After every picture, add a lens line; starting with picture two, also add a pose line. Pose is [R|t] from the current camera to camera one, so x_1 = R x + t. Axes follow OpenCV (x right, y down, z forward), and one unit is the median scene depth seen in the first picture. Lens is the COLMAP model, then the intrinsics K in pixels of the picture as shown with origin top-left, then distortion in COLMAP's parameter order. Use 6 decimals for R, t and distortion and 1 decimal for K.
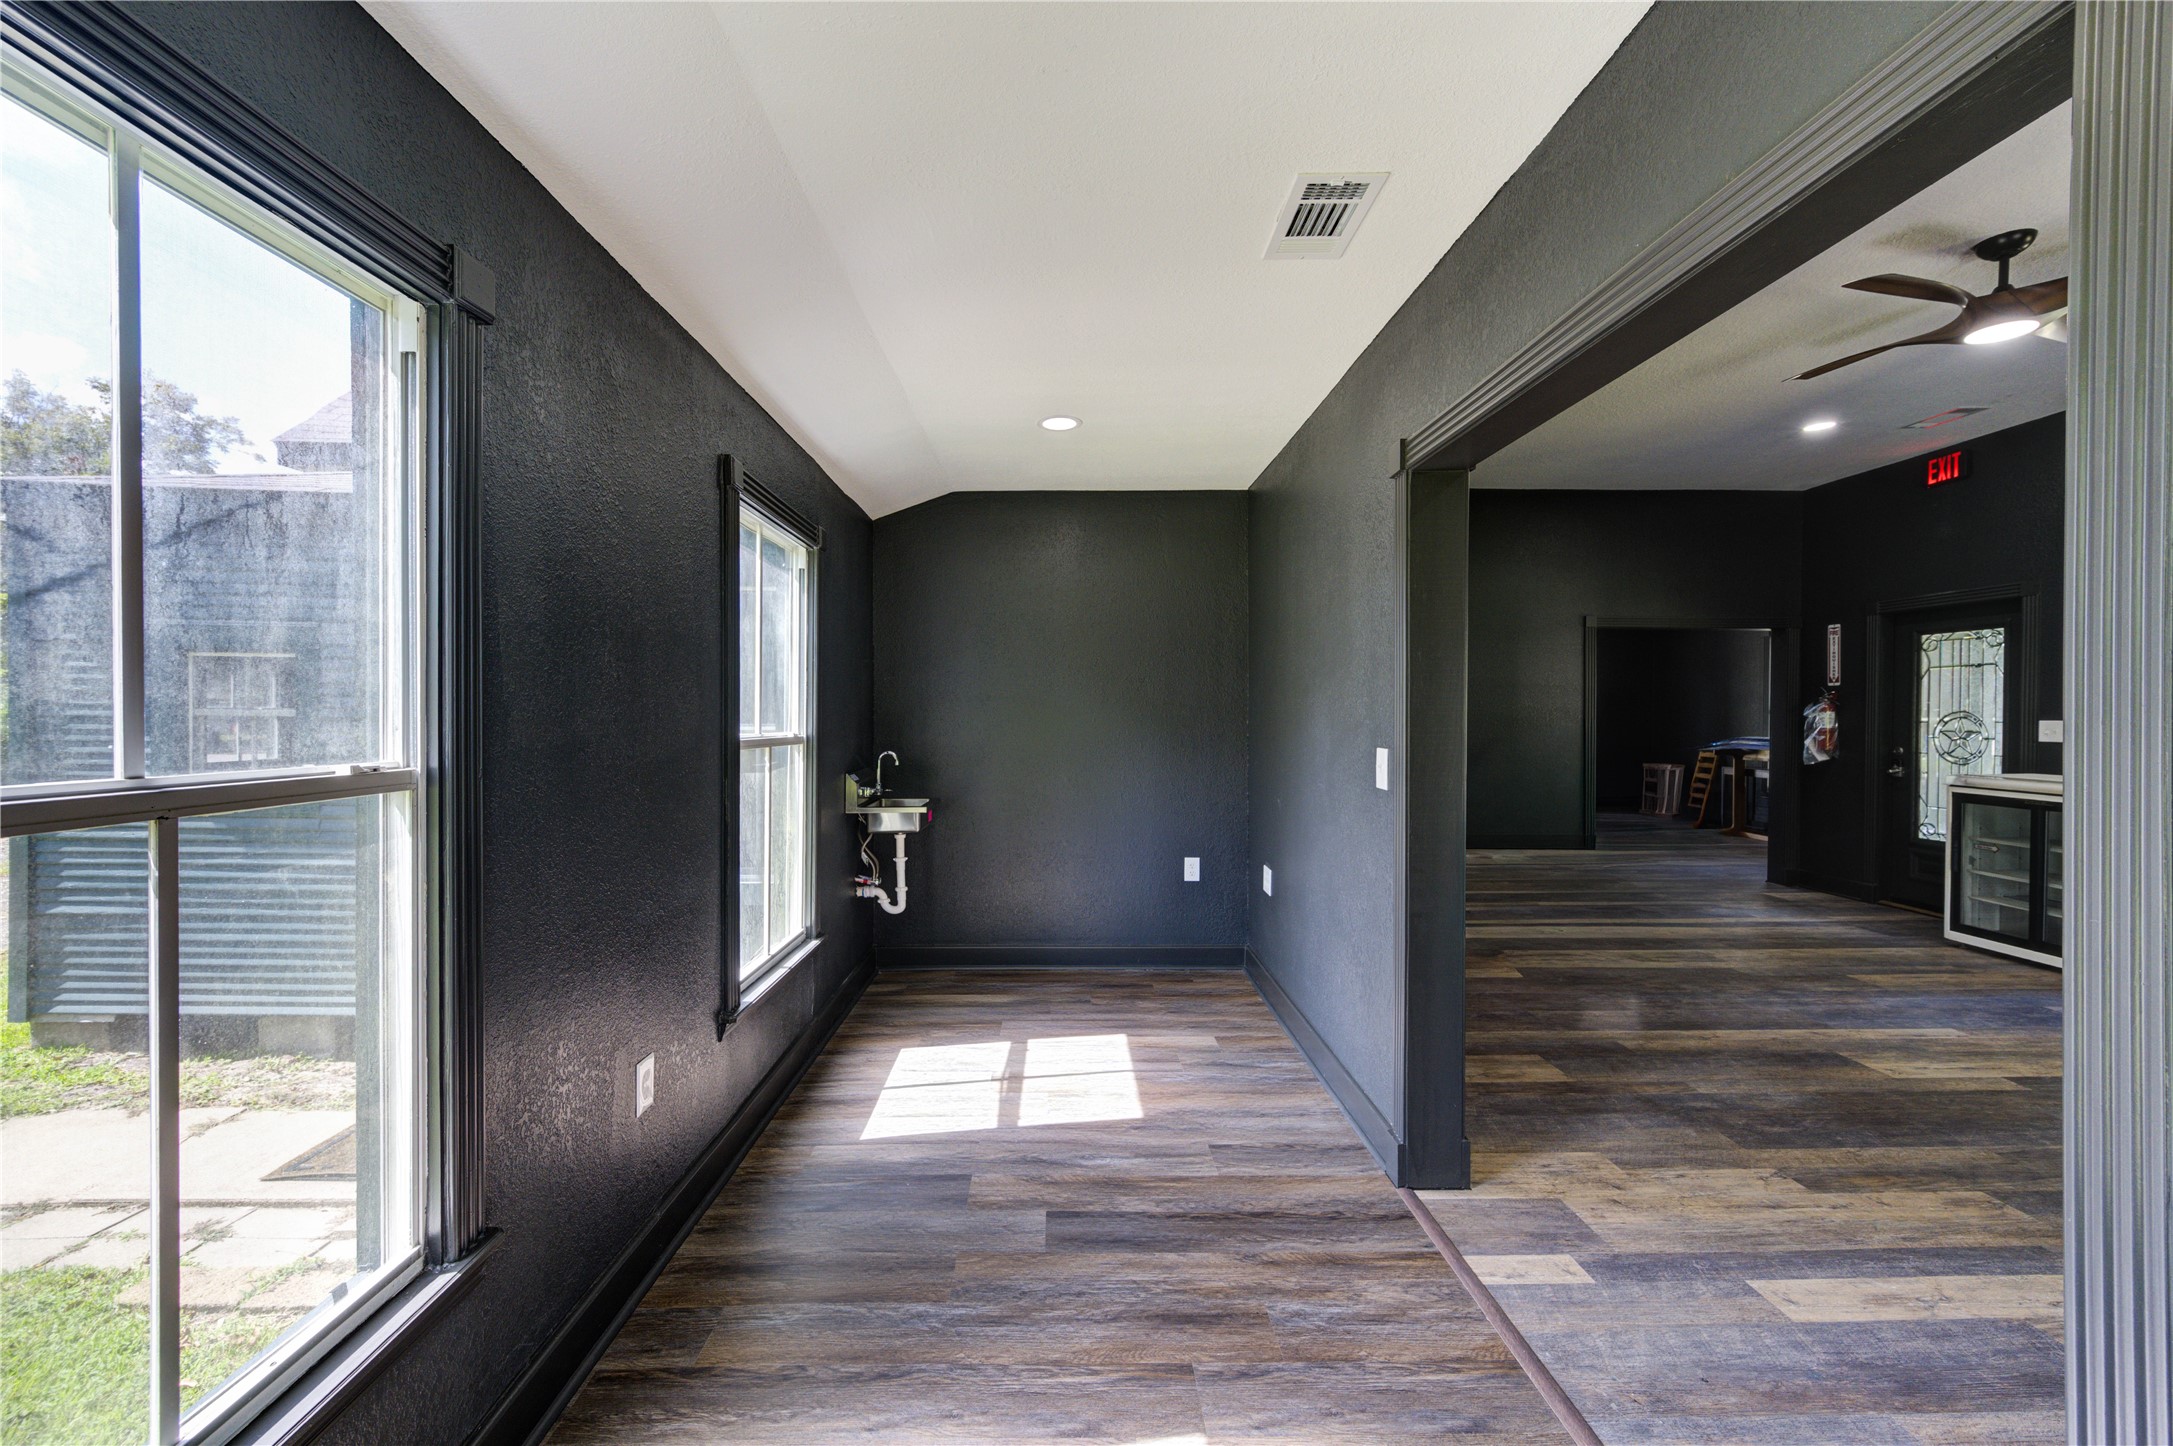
lens RADIAL K [[865.6, 0, 1076.6], [0, 865.6, 723.4], [0, 0, 1]] dist [0.001720, 0.000310]
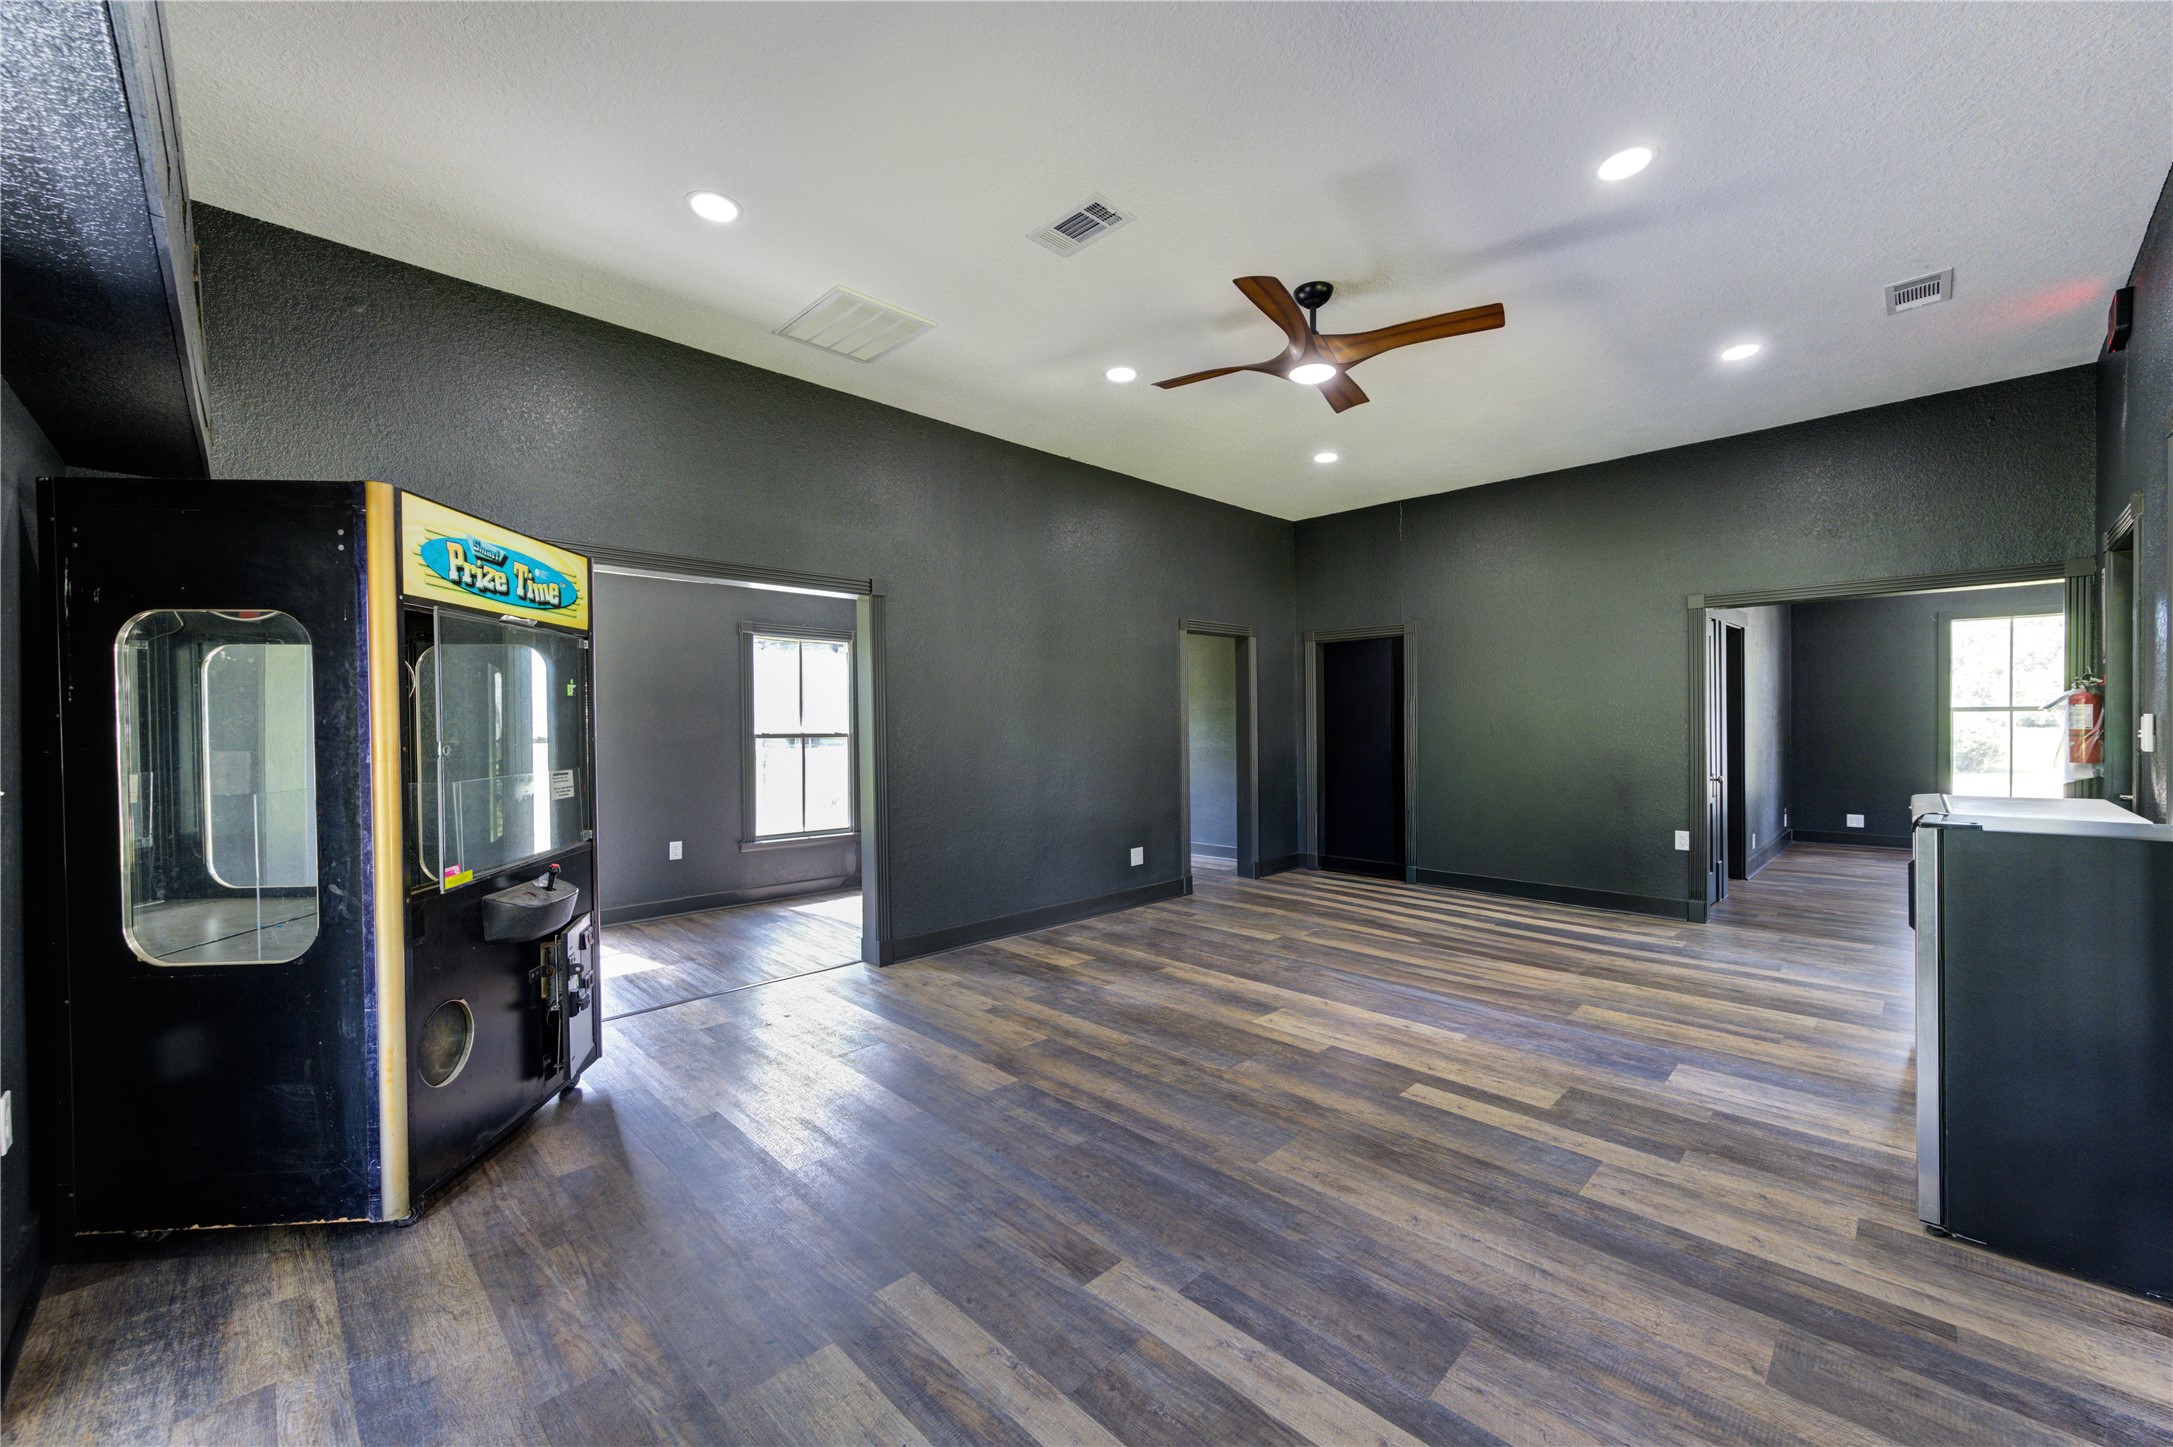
lens RADIAL K [[849.2, 0, 1095.0], [0, 849.2, 728.5], [0, 0, 1]] dist [0.002032, 0.000191]
pose [[0.682323, -0.001522, -0.731049, 1.056652], [0.003392, 0.999994, 0.001084, 0.001193], [0.731043, -0.003219, 0.682324, 0.027184]]
